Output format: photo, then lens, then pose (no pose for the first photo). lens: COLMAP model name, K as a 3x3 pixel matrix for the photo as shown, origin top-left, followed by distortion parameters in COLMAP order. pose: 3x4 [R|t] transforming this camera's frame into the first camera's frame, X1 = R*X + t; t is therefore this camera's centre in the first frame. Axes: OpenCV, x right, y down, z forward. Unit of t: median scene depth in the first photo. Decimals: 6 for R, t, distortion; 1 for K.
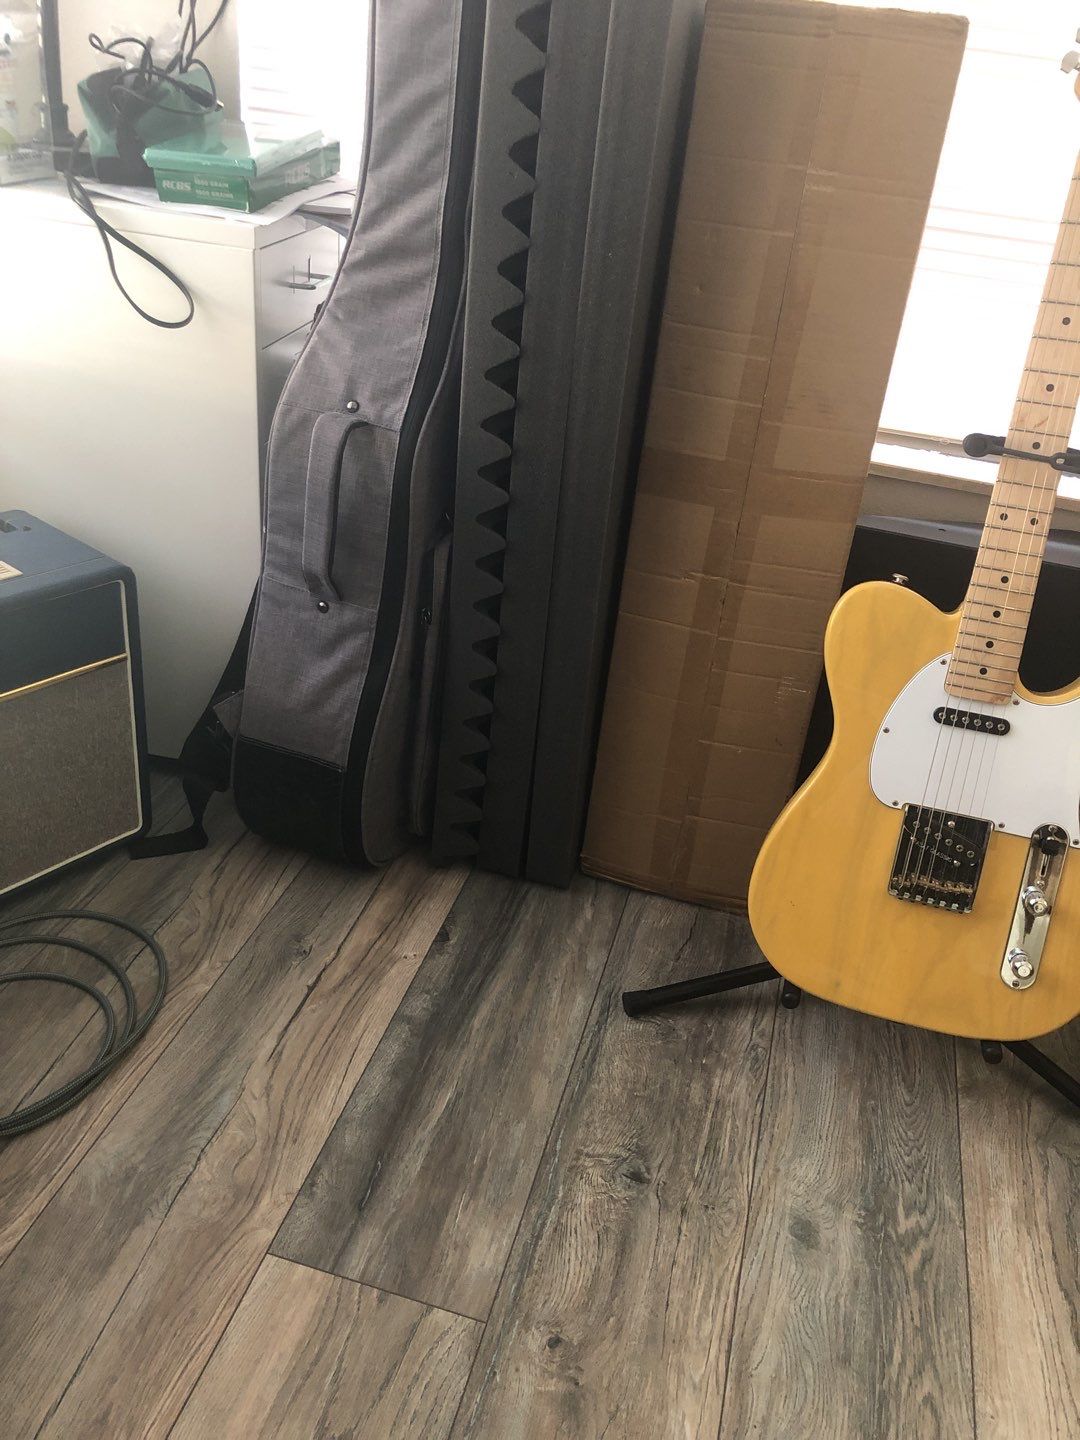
lens RADIAL K [[1172.0, 0, 552.8], [0, 1172.0, 713.7], [0, 0, 1]] dist [0.020974, -0.027970]
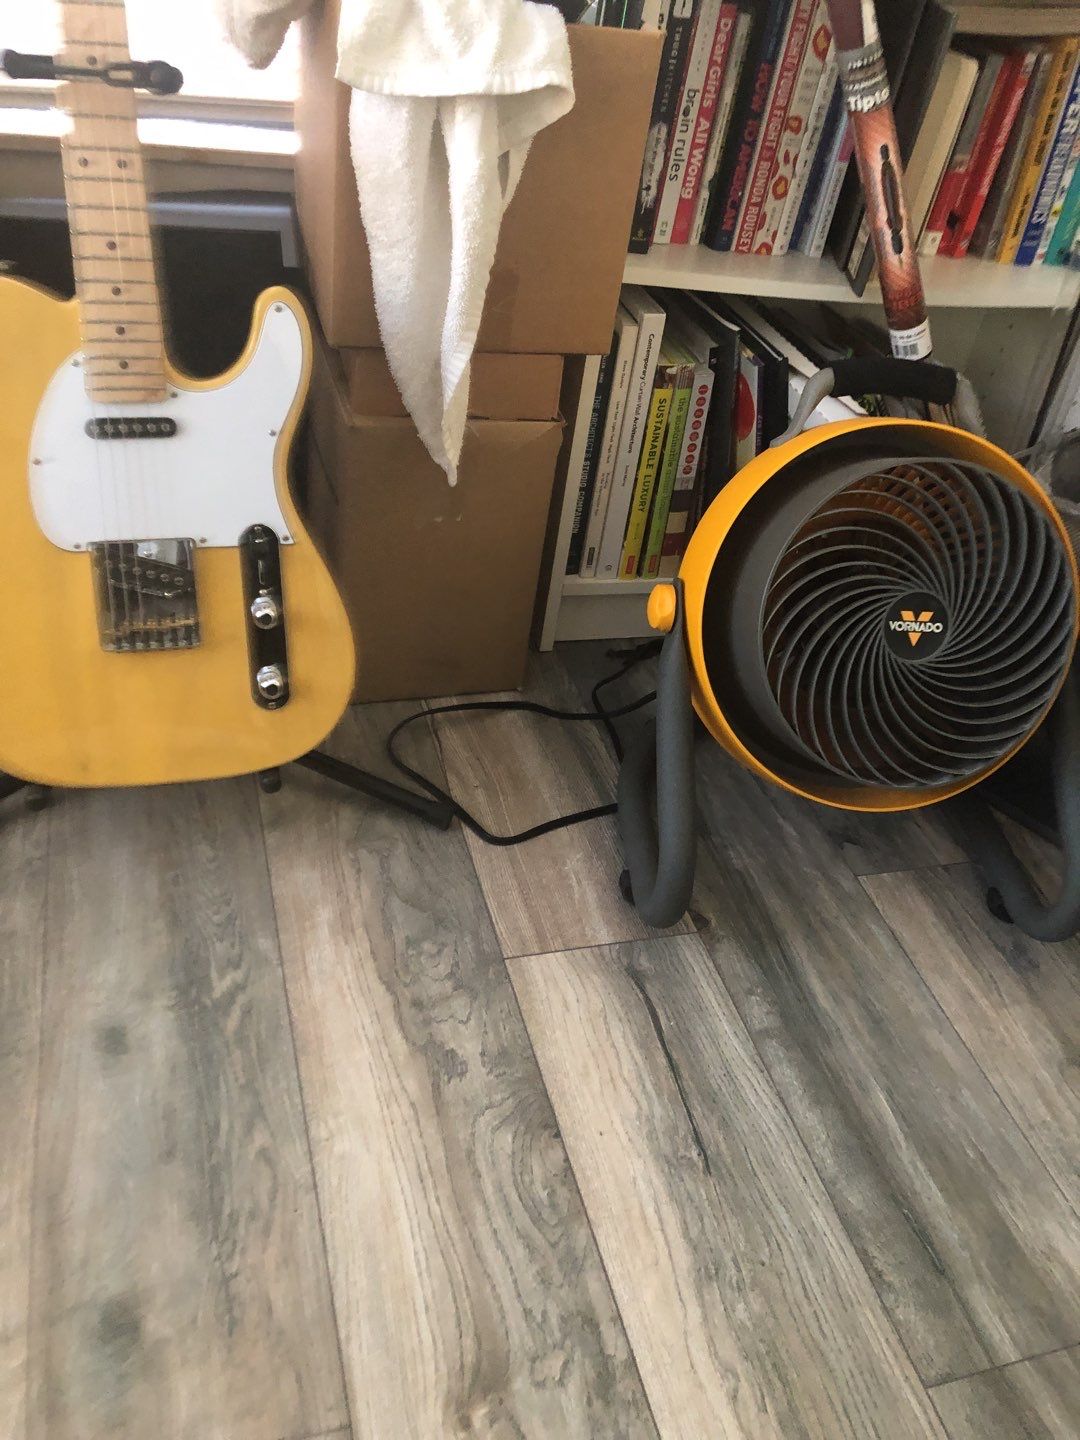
lens RADIAL K [[1172.0, 0, 518.6], [0, 1172.0, 722.9], [0, 0, 1]] dist [0.020974, -0.027970]
pose [[0.861020, -0.311750, 0.401816, 0.186041], [0.217744, 0.939986, 0.262704, 0.043404], [-0.459600, -0.138700, 0.877229, 0.099427]]
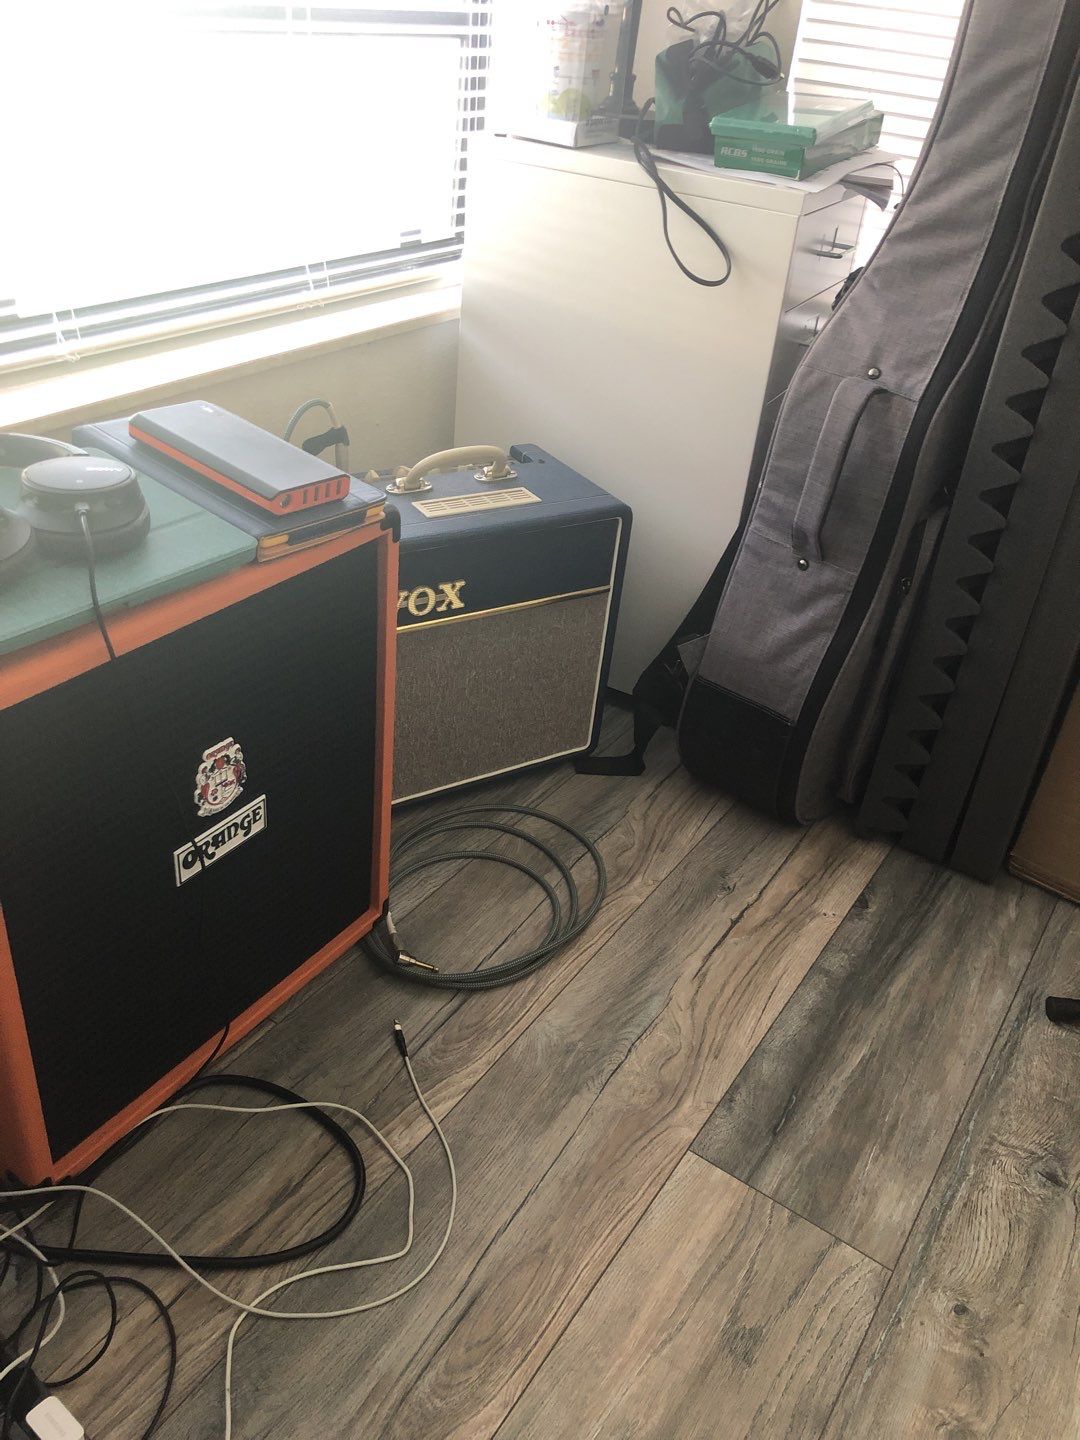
lens RADIAL K [[1172.0, 0, 553.8], [0, 1172.0, 708.1], [0, 0, 1]] dist [0.020974, -0.027970]
pose [[0.947200, 0.161045, -0.277267, -0.110489], [-0.157818, 0.986880, 0.034074, 0.037986], [0.279117, 0.011483, 0.960188, -0.061729]]
